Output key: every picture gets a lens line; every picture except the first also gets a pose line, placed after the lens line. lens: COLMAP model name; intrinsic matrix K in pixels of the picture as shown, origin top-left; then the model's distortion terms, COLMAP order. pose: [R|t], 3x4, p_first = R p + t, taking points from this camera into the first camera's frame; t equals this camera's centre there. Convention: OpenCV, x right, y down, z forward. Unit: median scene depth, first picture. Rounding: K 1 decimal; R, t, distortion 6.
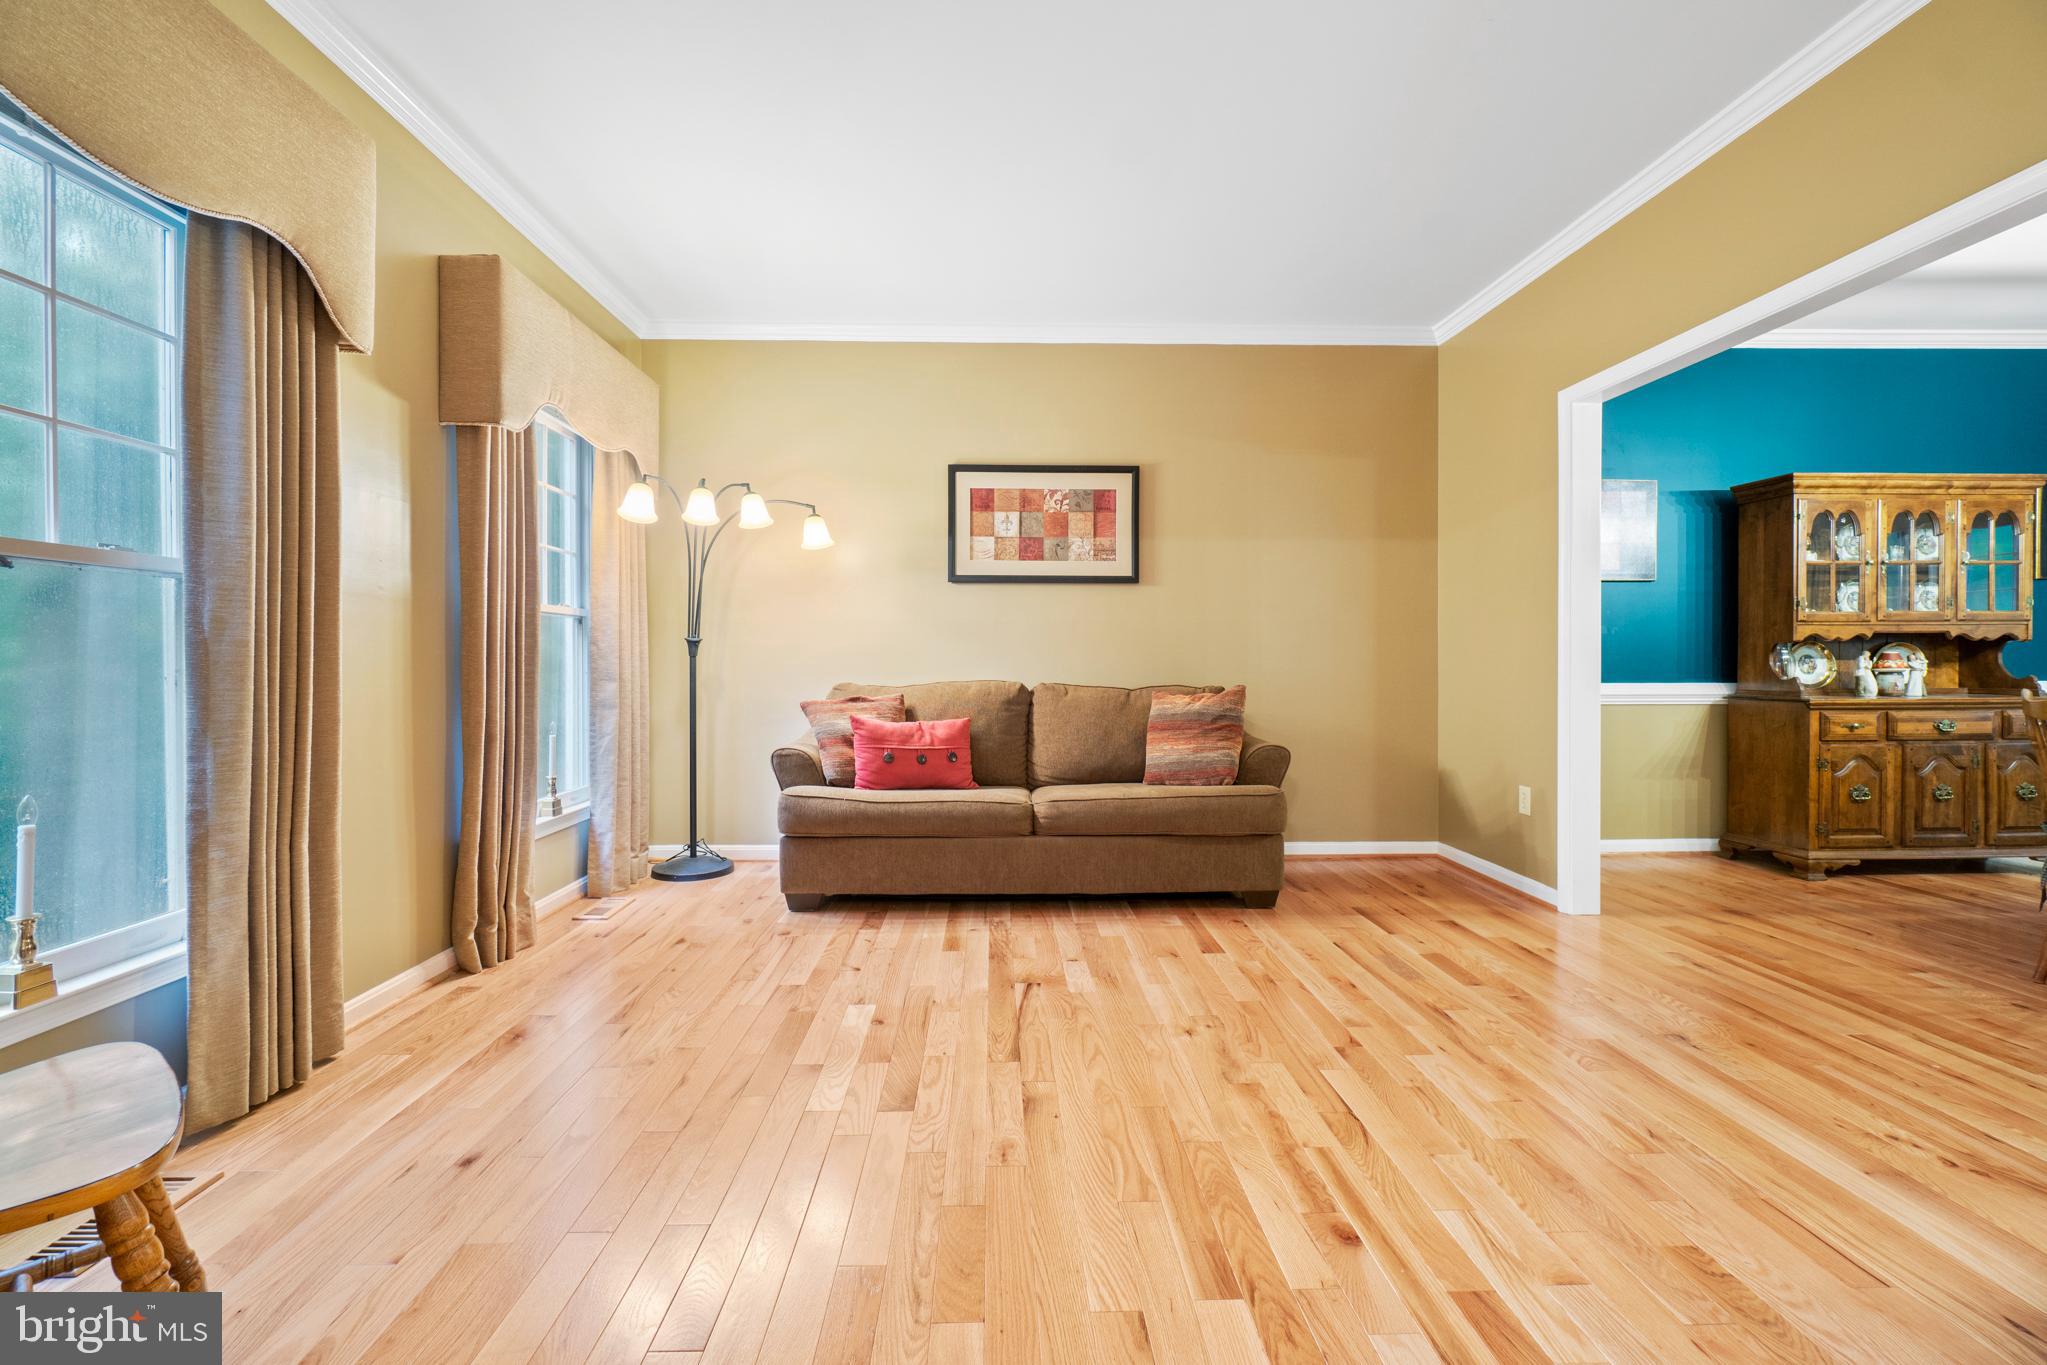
lens RADIAL K [[884.8, 0, 1010.0], [0, 884.8, 676.5], [0, 0, 1]] dist [-0.001944, 0.000693]
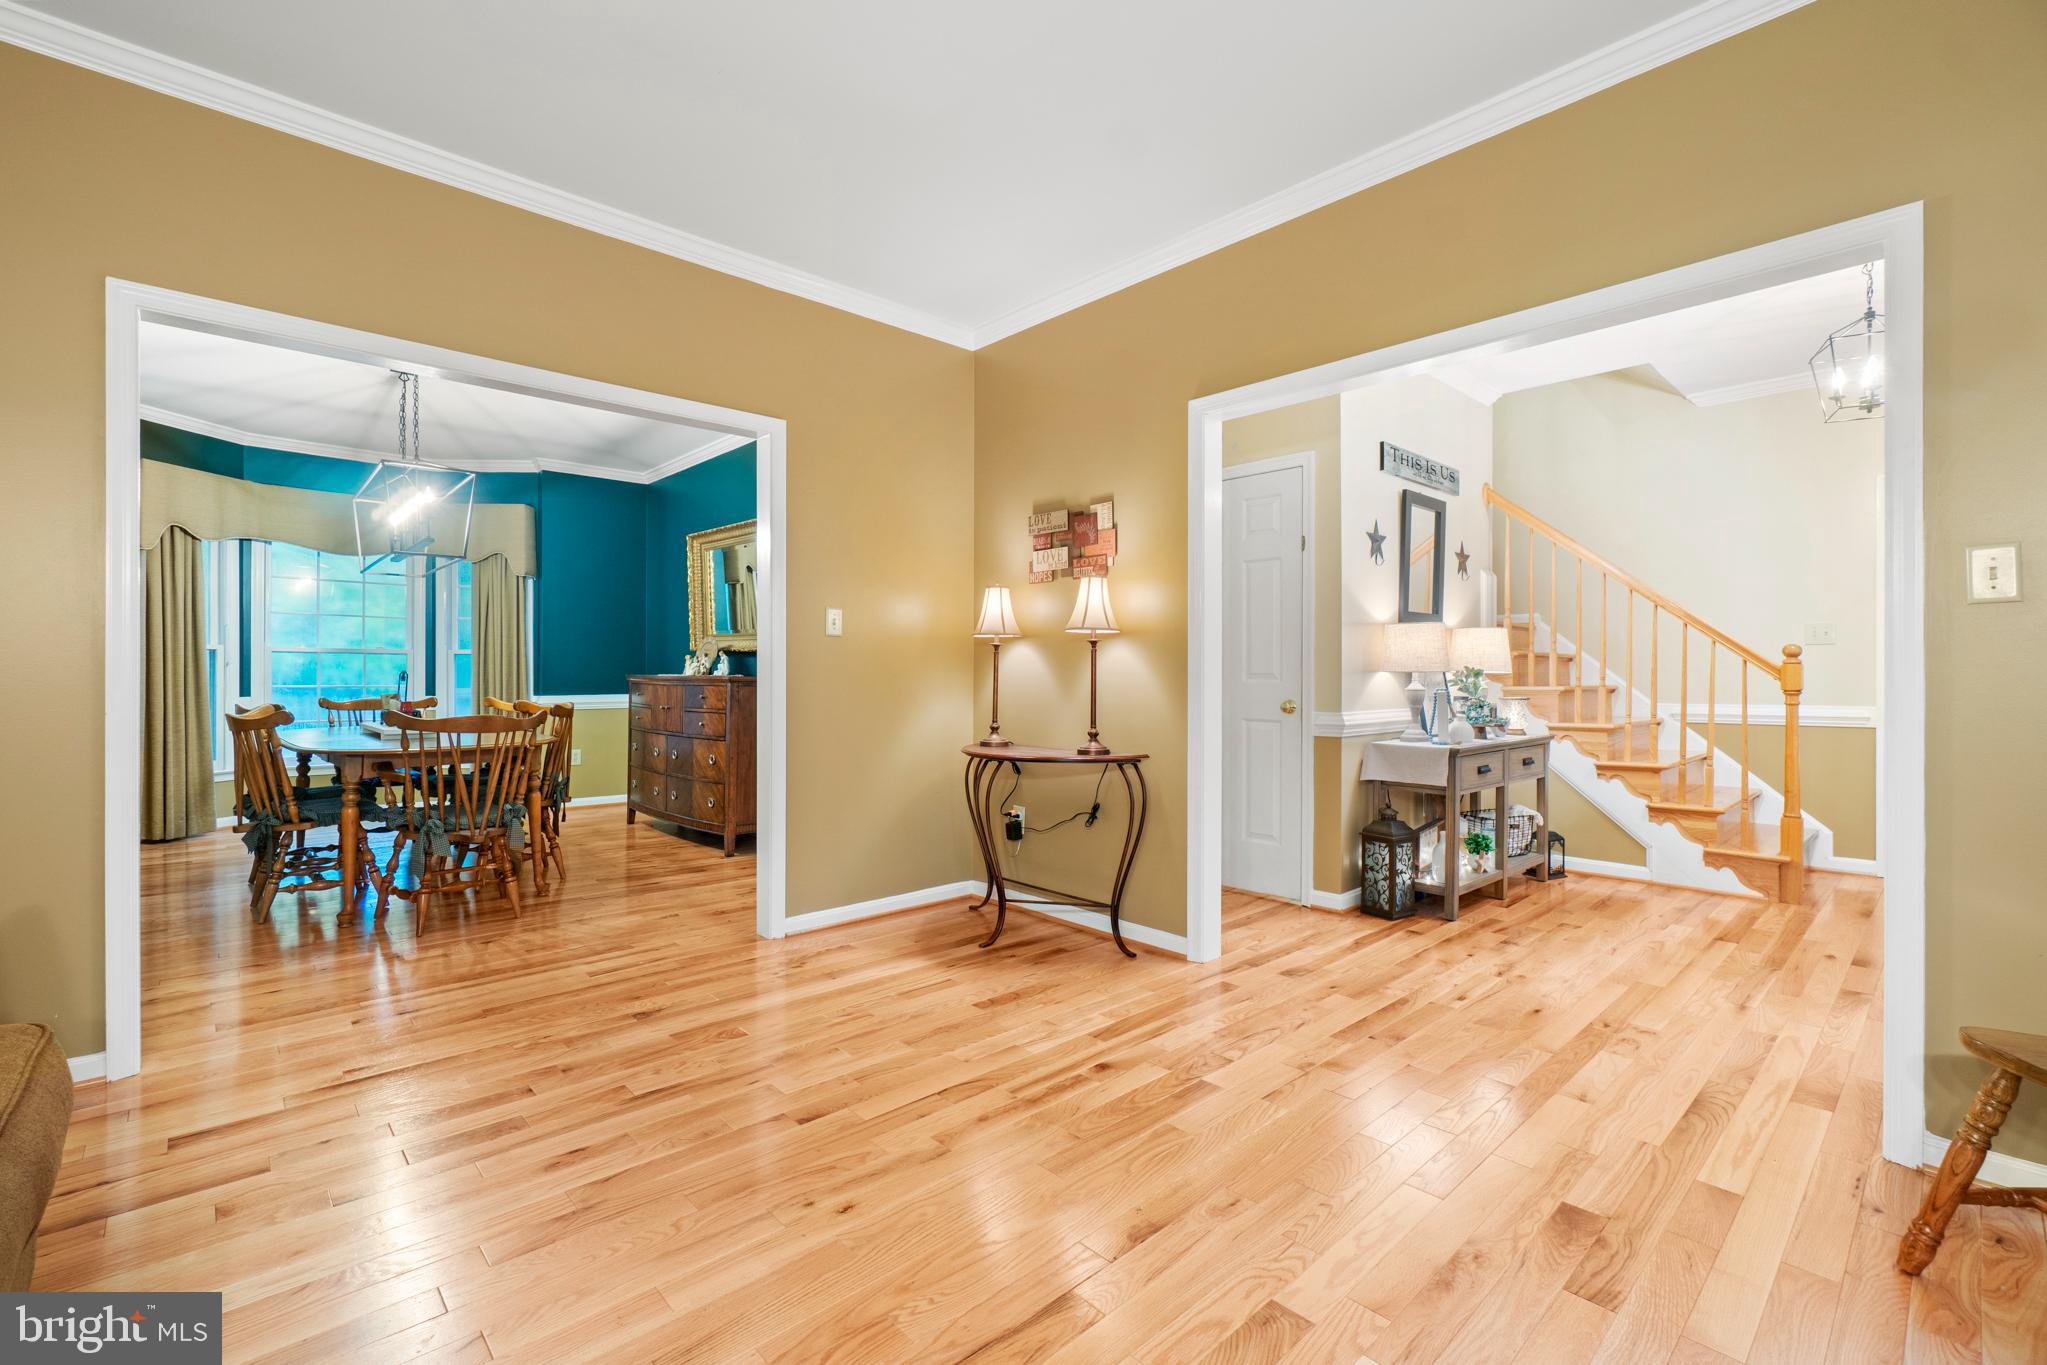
lens RADIAL K [[881.5, 0, 1003.4], [0, 881.5, 683.1], [0, 0, 1]] dist [-0.001423, -0.000015]
pose [[-0.651288, -0.007545, 0.758793, -0.251591], [0.009369, 0.999794, 0.017983, -0.028261], [-0.758773, 0.018821, -0.651084, 0.782838]]
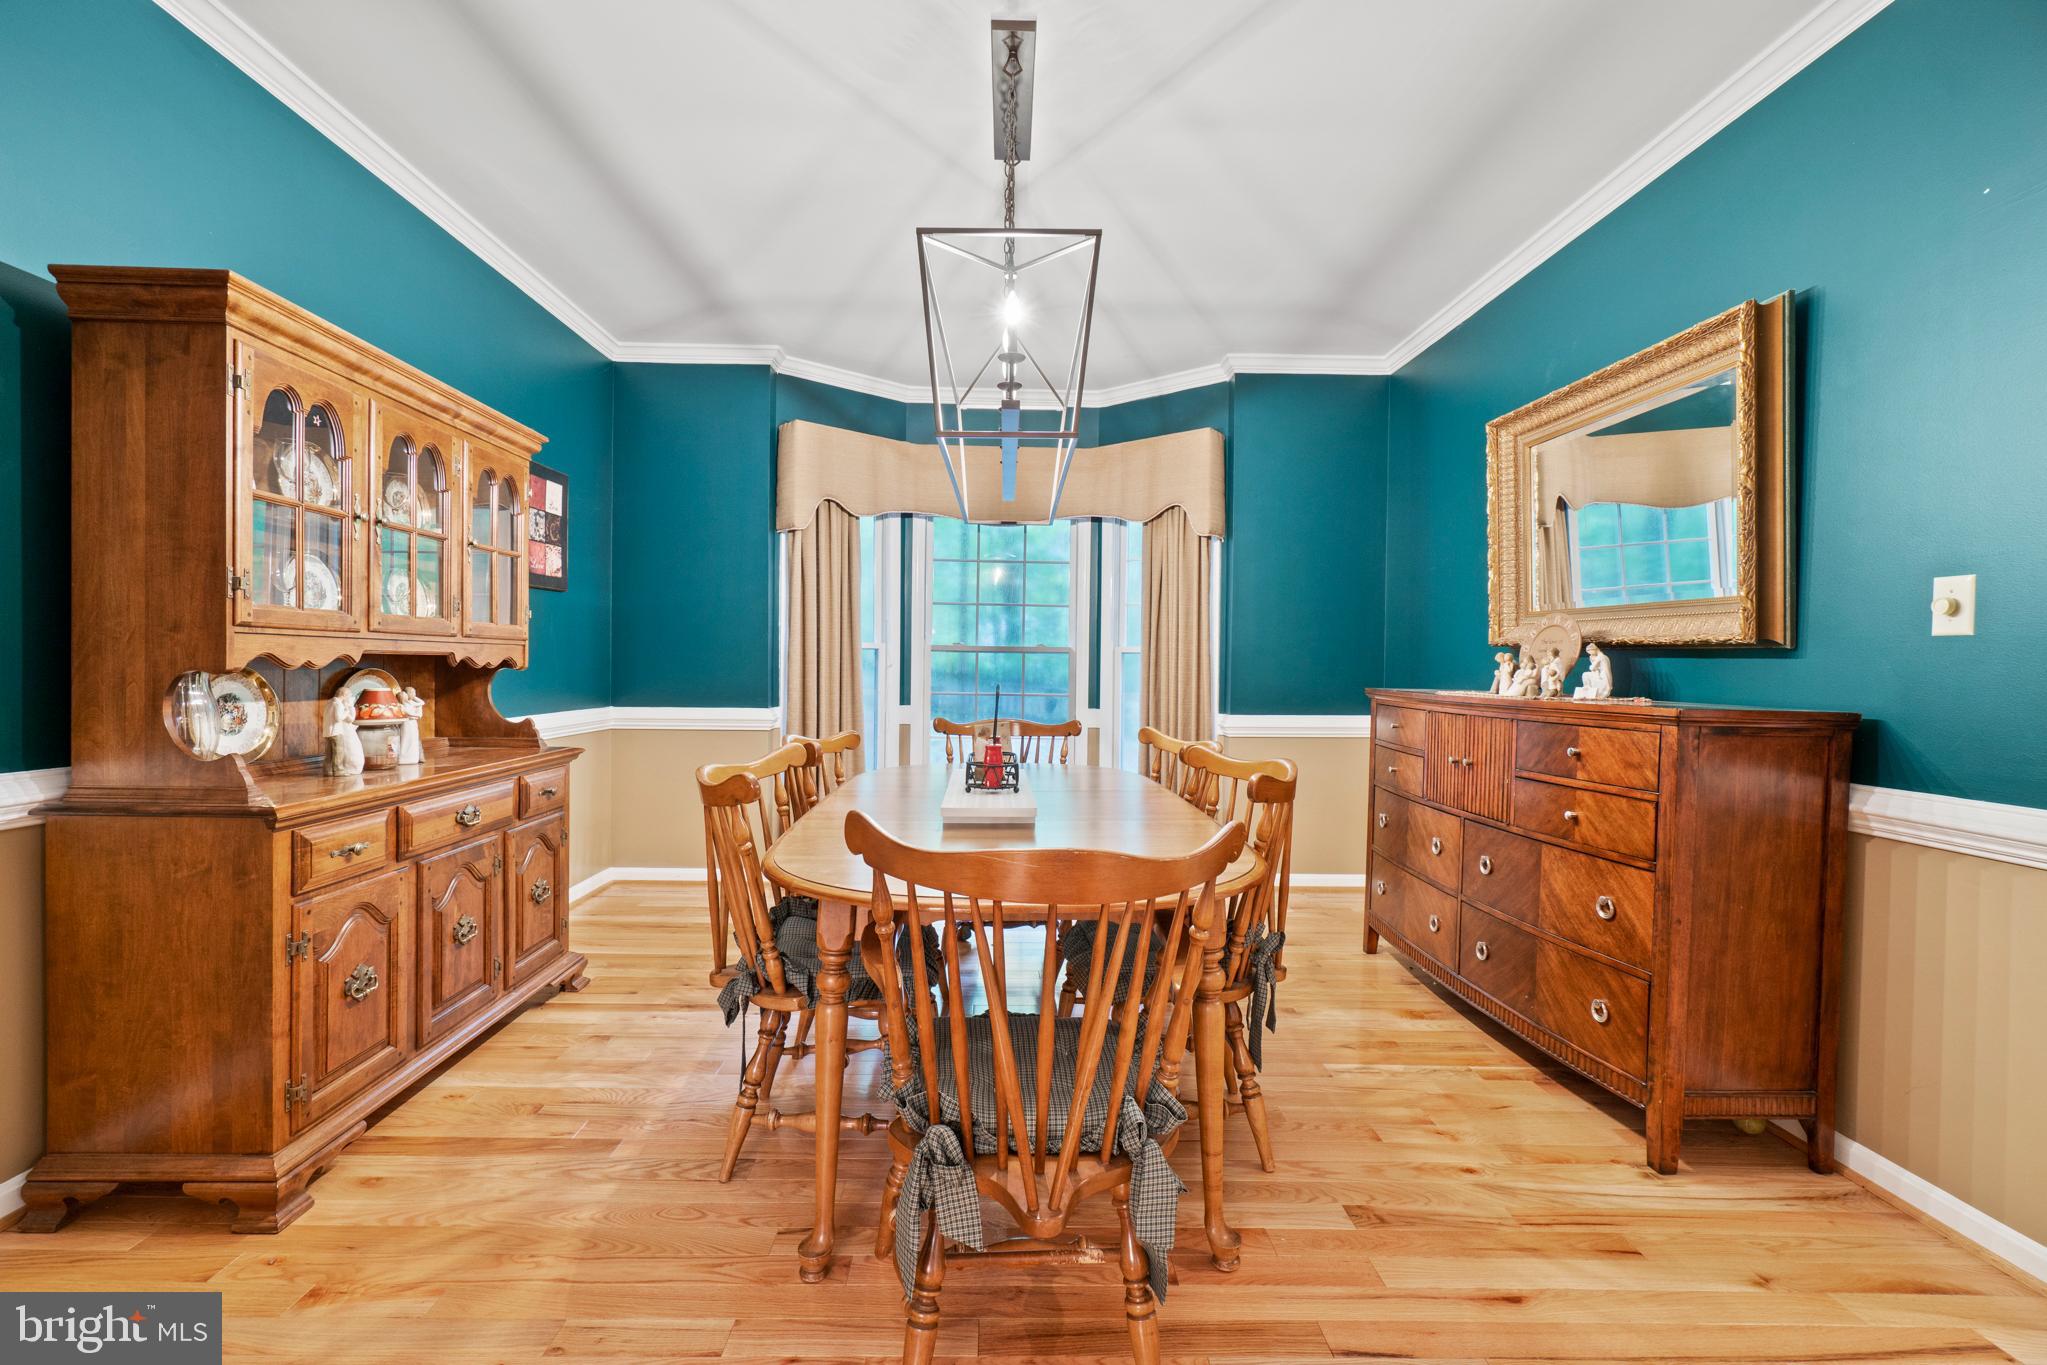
lens RADIAL K [[884.8, 0, 1010.0], [0, 884.8, 676.5], [0, 0, 1]] dist [-0.001944, 0.000693]
pose [[0.016293, -0.006228, 0.999848, 0.467993], [0.001359, 0.999980, 0.006207, -0.039296], [-0.999866, 0.001258, 0.016301, 0.617932]]
